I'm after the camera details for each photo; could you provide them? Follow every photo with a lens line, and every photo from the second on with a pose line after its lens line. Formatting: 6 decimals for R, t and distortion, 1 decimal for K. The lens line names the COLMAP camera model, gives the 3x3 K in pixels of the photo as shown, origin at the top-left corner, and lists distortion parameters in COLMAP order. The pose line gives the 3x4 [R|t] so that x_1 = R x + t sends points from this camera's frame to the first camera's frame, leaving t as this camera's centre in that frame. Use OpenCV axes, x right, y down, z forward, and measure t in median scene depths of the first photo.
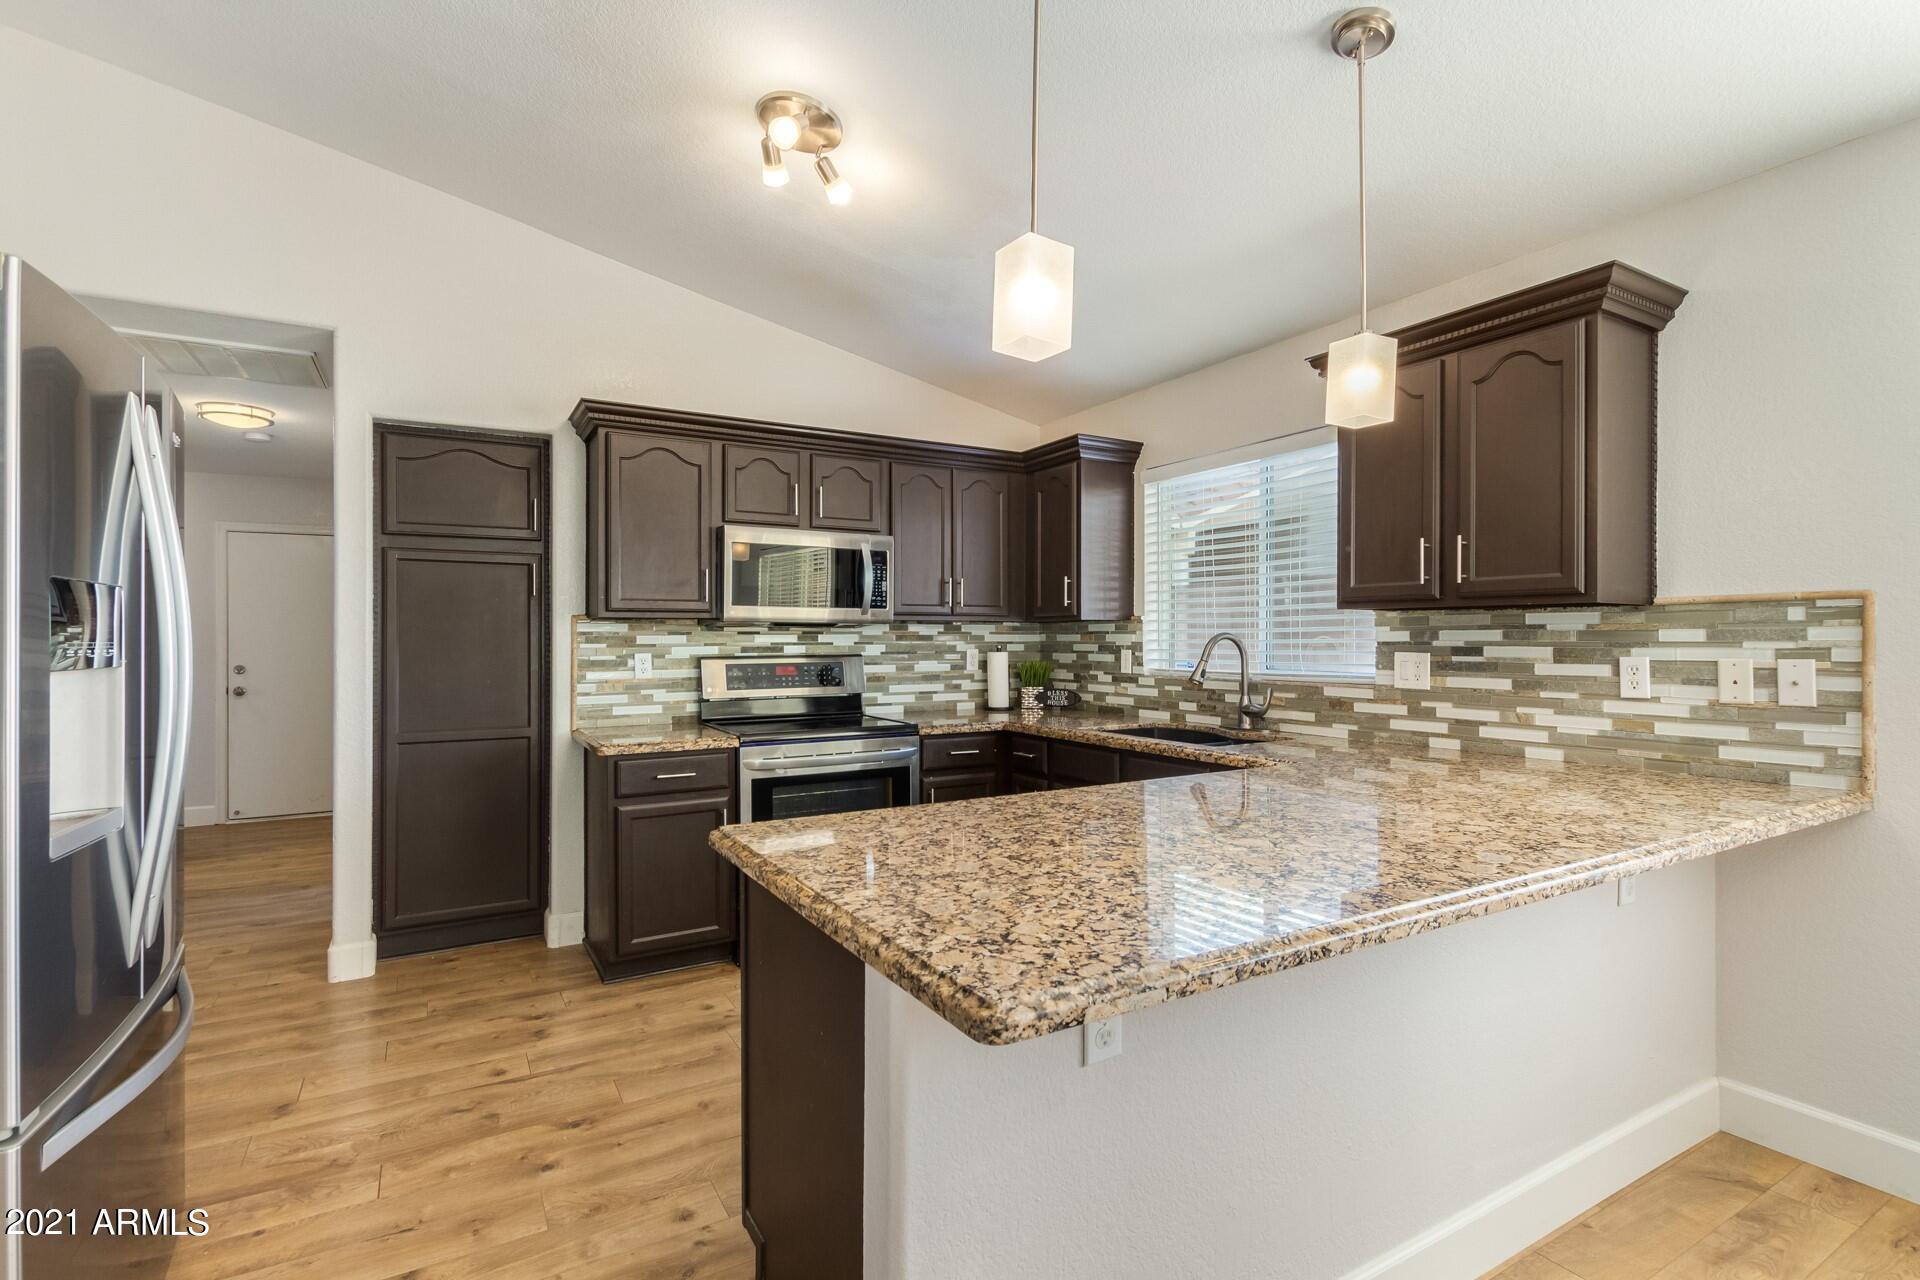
lens RADIAL K [[882.7, 0, 944.1], [0, 882.7, 640.0], [0, 0, 1]] dist [-0.000072, 0.000213]
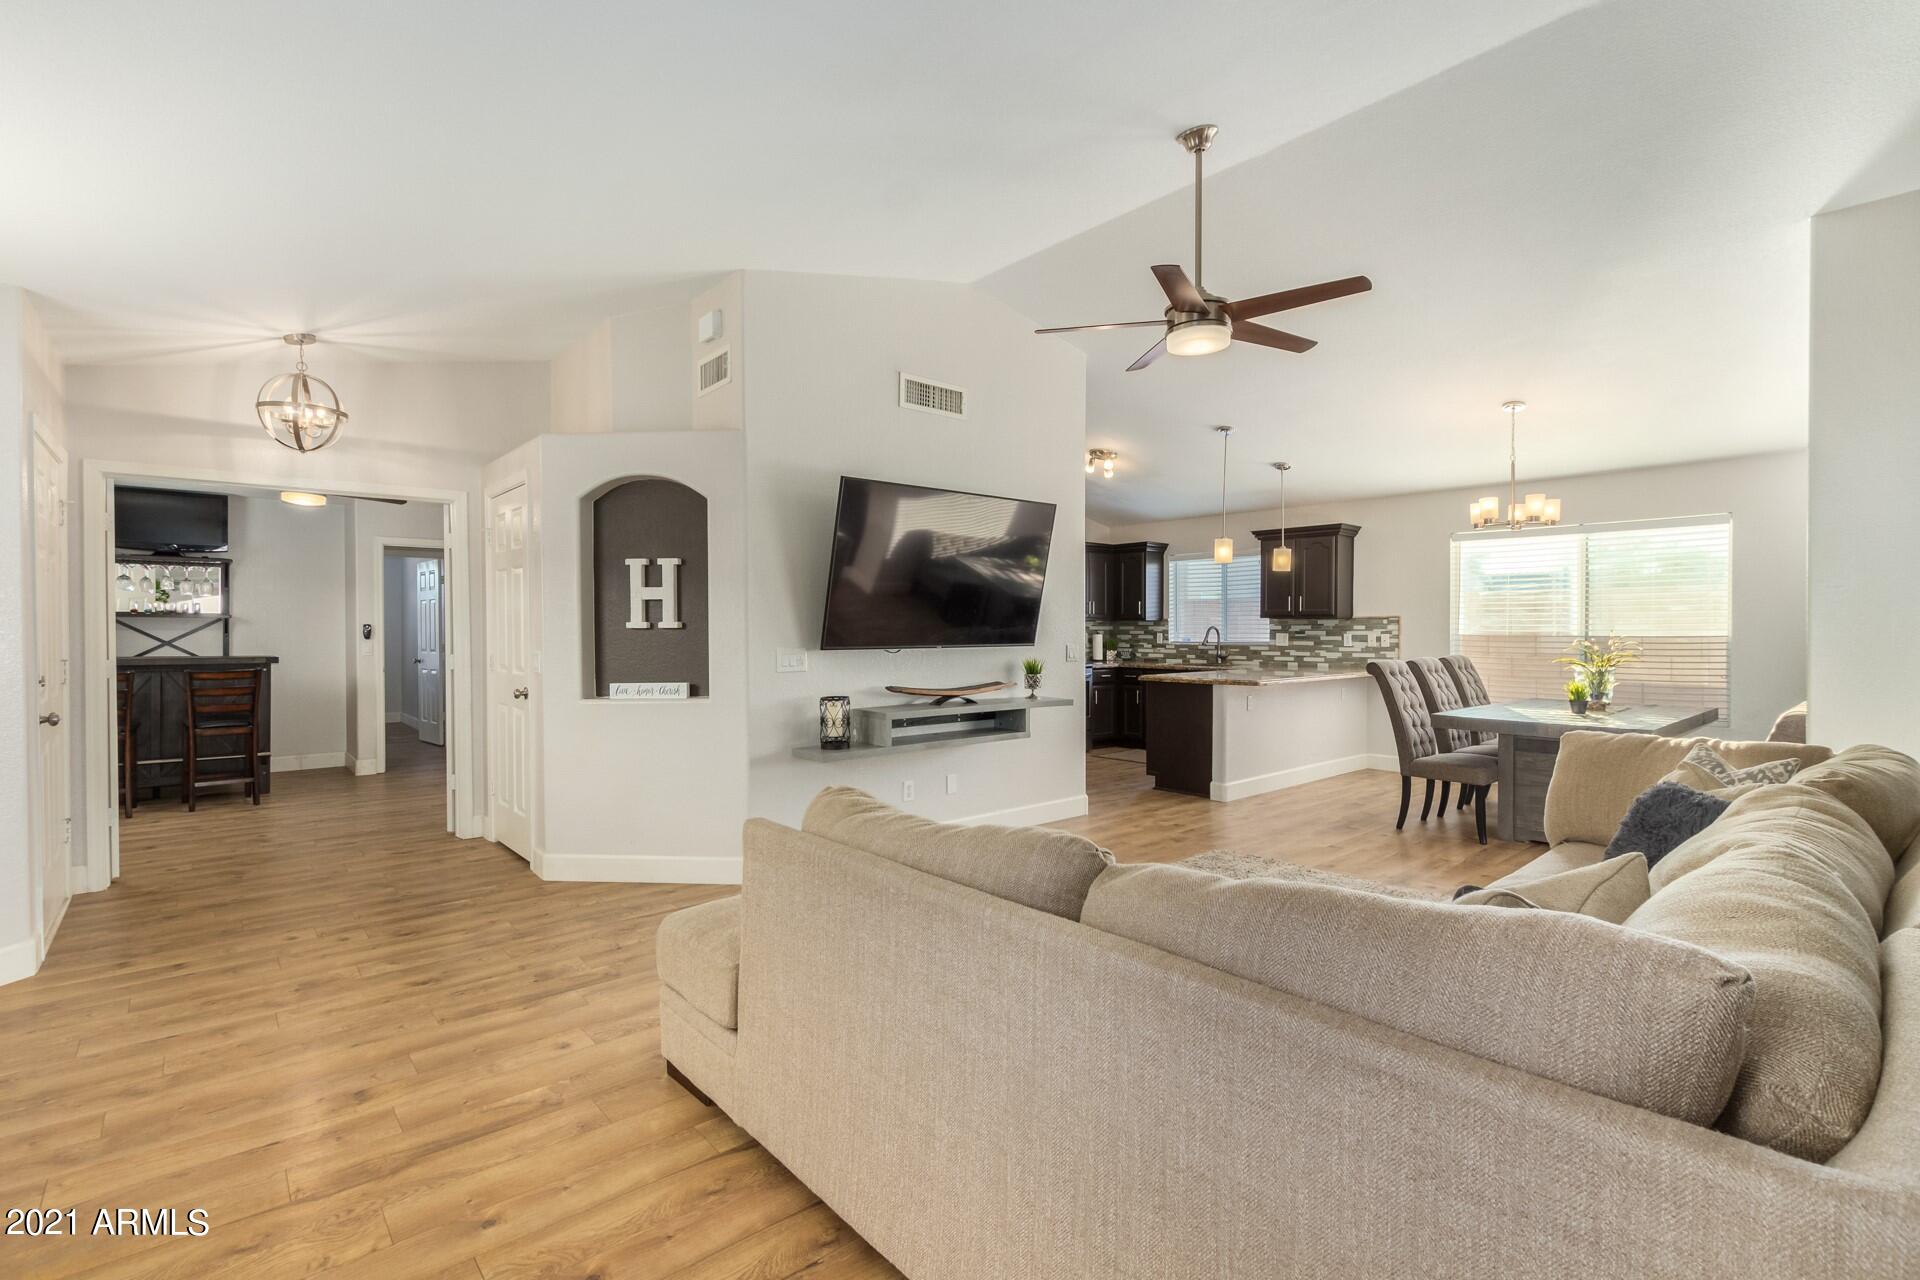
lens RADIAL K [[882.7, 0, 969.8], [0, 882.7, 642.2], [0, 0, 1]] dist [-0.000072, 0.000213]
pose [[0.974872, 0.001892, 0.222760, -1.072147], [-0.004285, 0.999938, 0.010259, 0.017794], [-0.222727, -0.010955, 0.974819, -1.533877]]
